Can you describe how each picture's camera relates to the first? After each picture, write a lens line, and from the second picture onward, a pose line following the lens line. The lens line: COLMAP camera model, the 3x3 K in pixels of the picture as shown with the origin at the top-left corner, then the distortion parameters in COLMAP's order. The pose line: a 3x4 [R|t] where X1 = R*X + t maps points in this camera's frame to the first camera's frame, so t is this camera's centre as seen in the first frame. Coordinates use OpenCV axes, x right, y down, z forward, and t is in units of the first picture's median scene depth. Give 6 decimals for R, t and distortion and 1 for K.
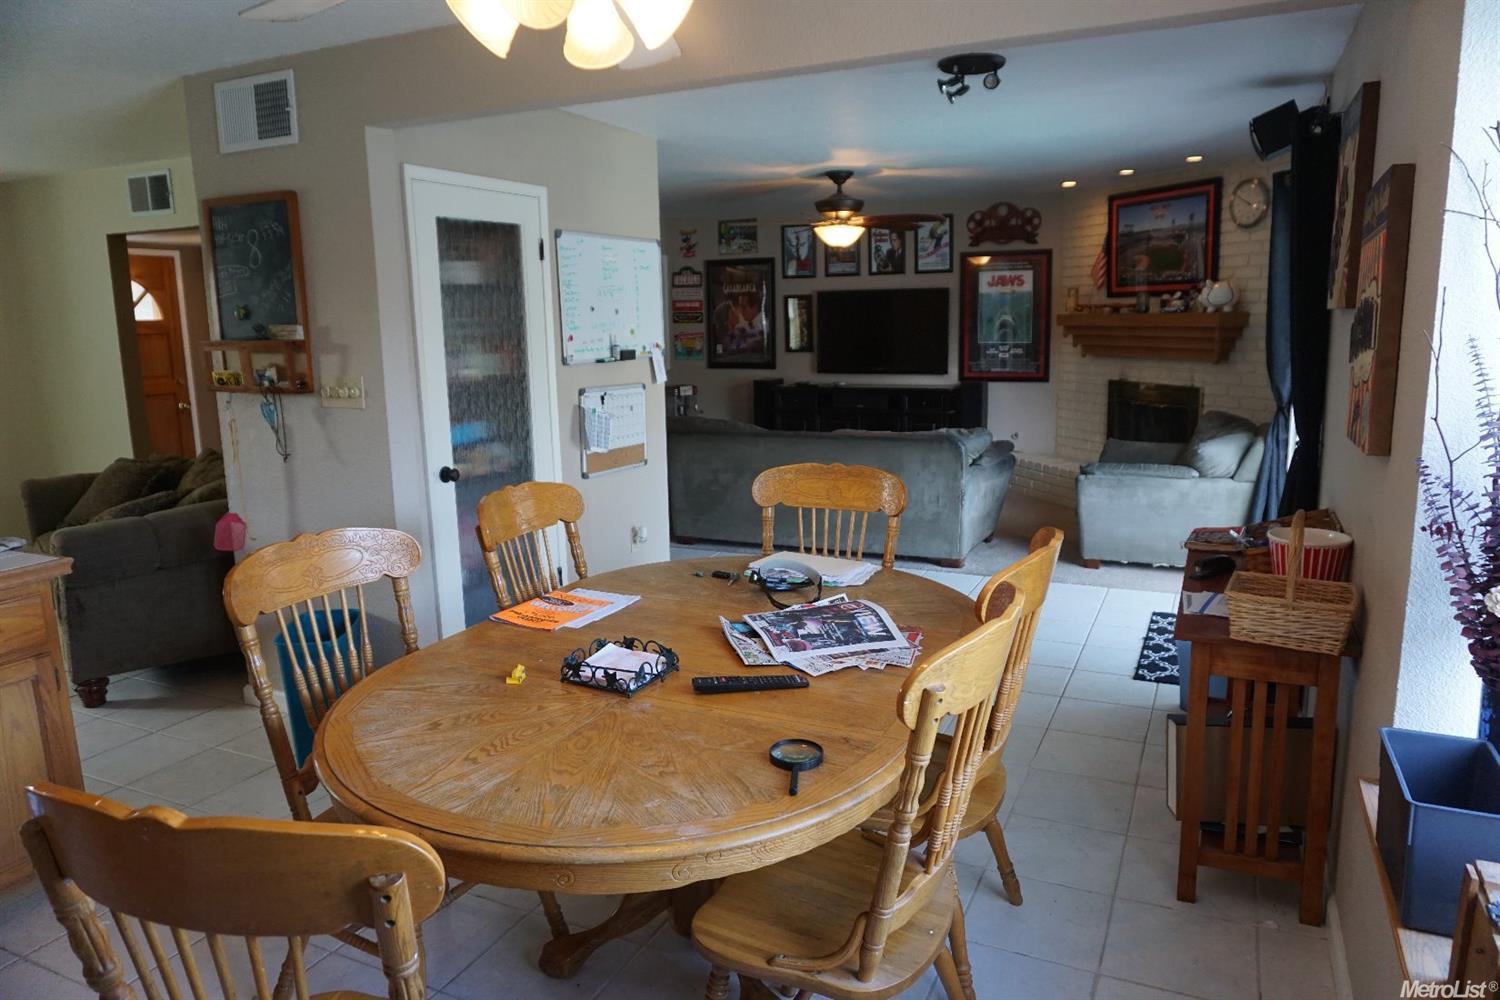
lens RADIAL K [[999.3, 0, 747.5], [0, 999.3, 492.0], [0, 0, 1]] dist [-0.059511, 0.044026]
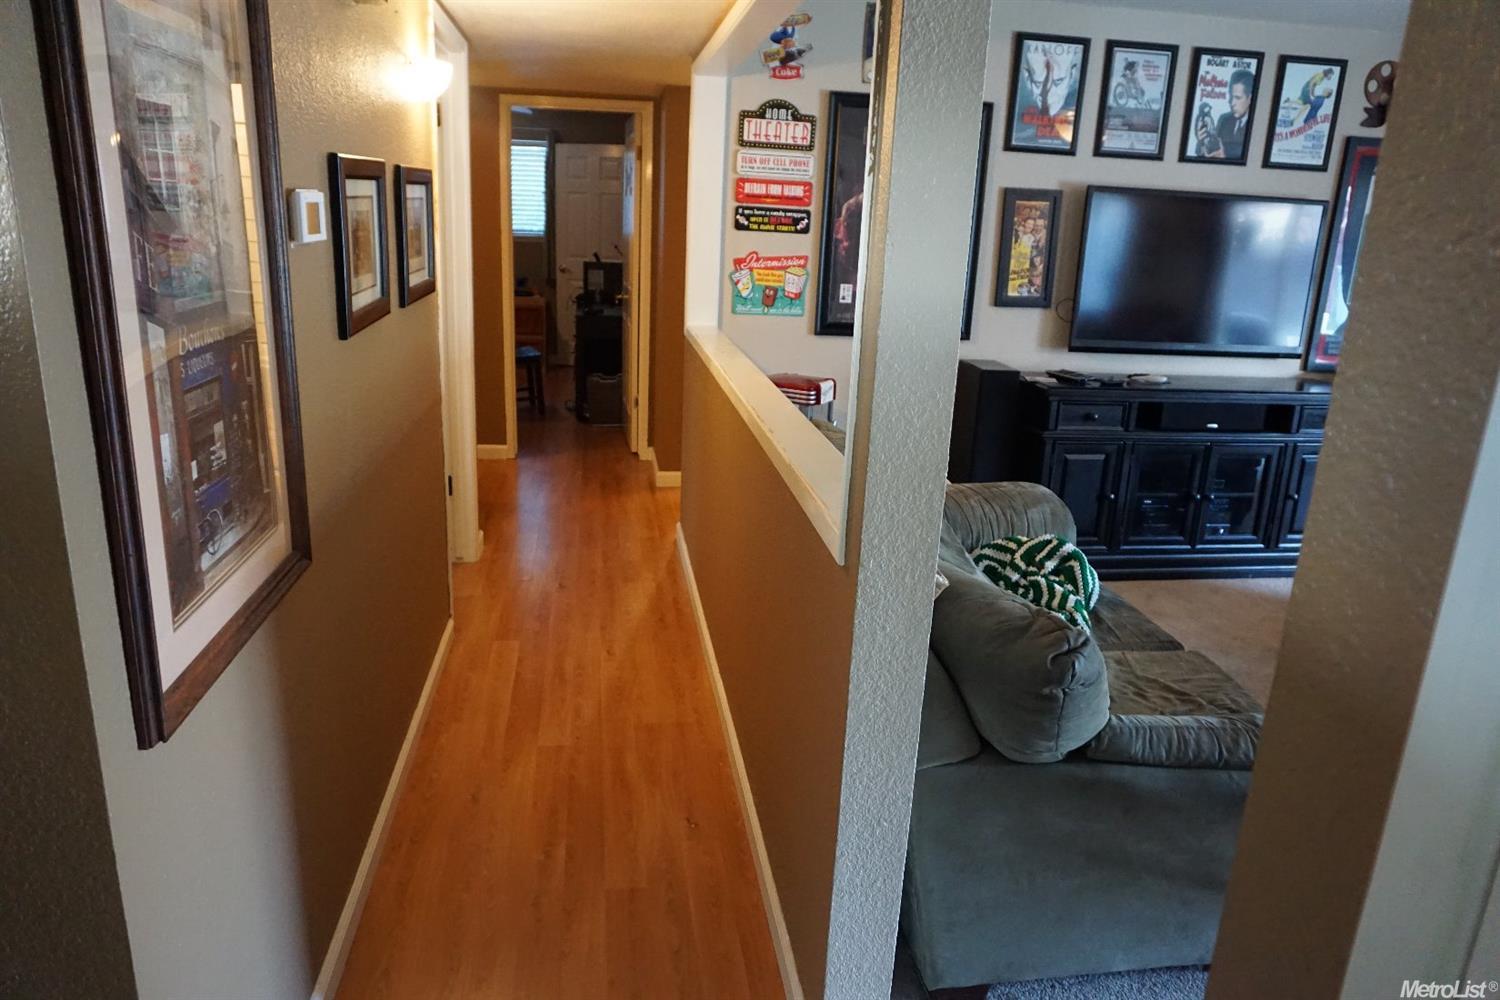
lens RADIAL K [[1015.0, 0, 756.6], [0, 1015.0, 498.4], [0, 0, 1]] dist [-0.062076, 0.051179]
pose [[0.827118, -0.093870, 0.554134, -0.399752], [0.038333, 0.993080, 0.111011, -0.125187], [-0.560720, -0.070578, 0.824992, 0.767431]]
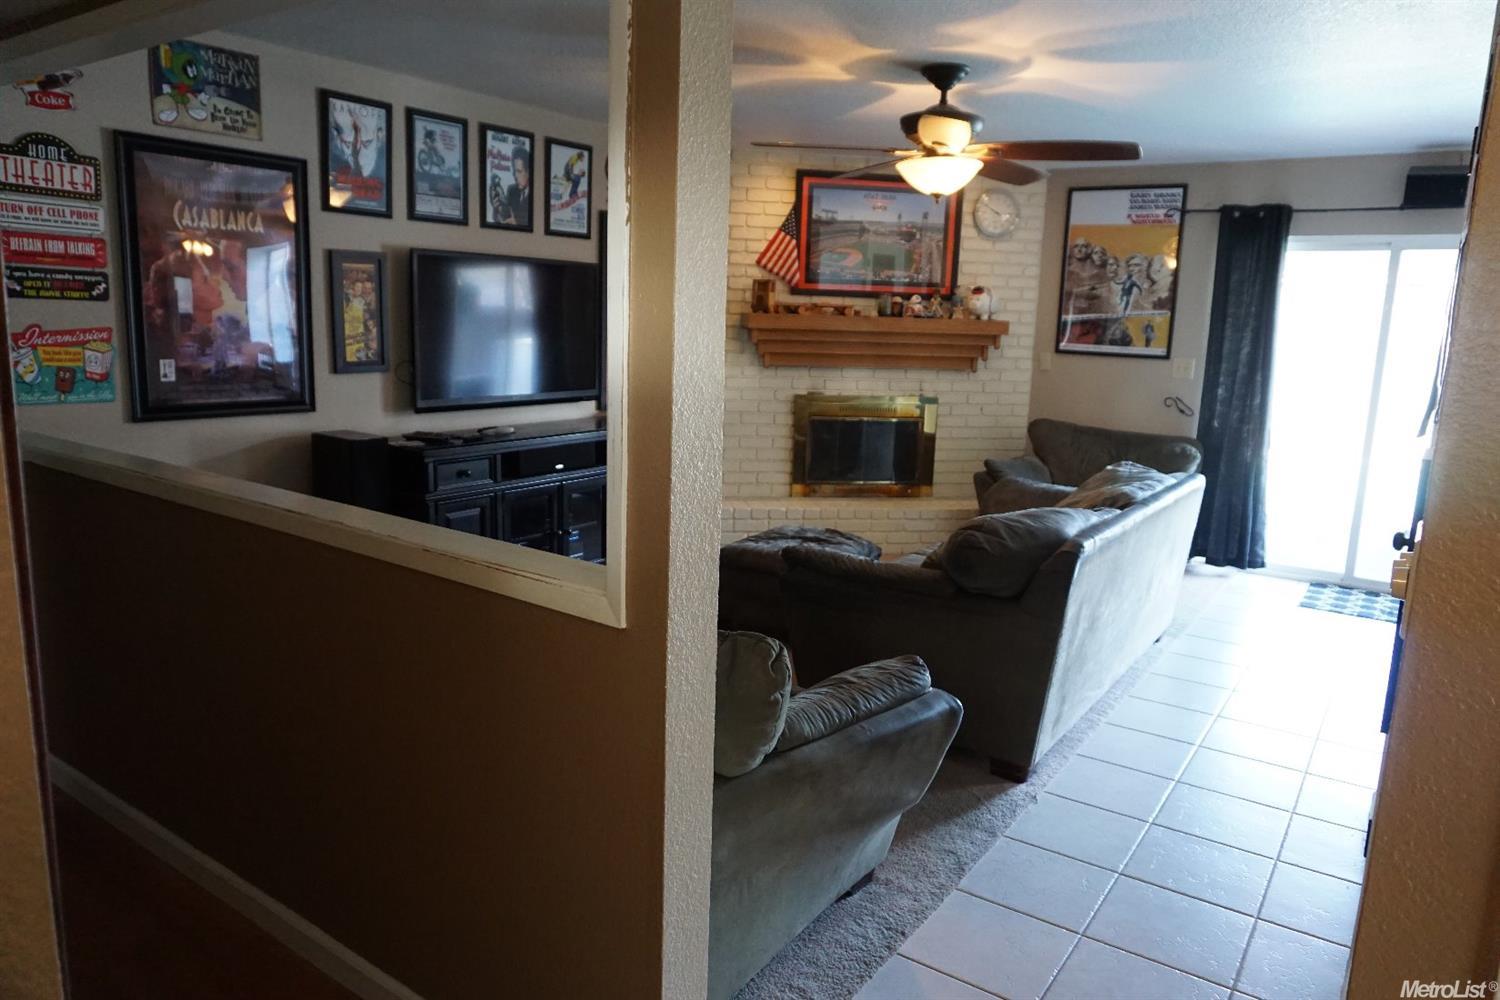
lens RADIAL K [[1015.0, 0, 756.6], [0, 1015.0, 498.4], [0, 0, 1]] dist [-0.062076, 0.051179]
pose [[0.157359, -0.146032, 0.976685, -0.460041], [0.141916, 0.982085, 0.123974, -0.133840], [-0.977291, 0.119099, 0.175264, 0.866861]]
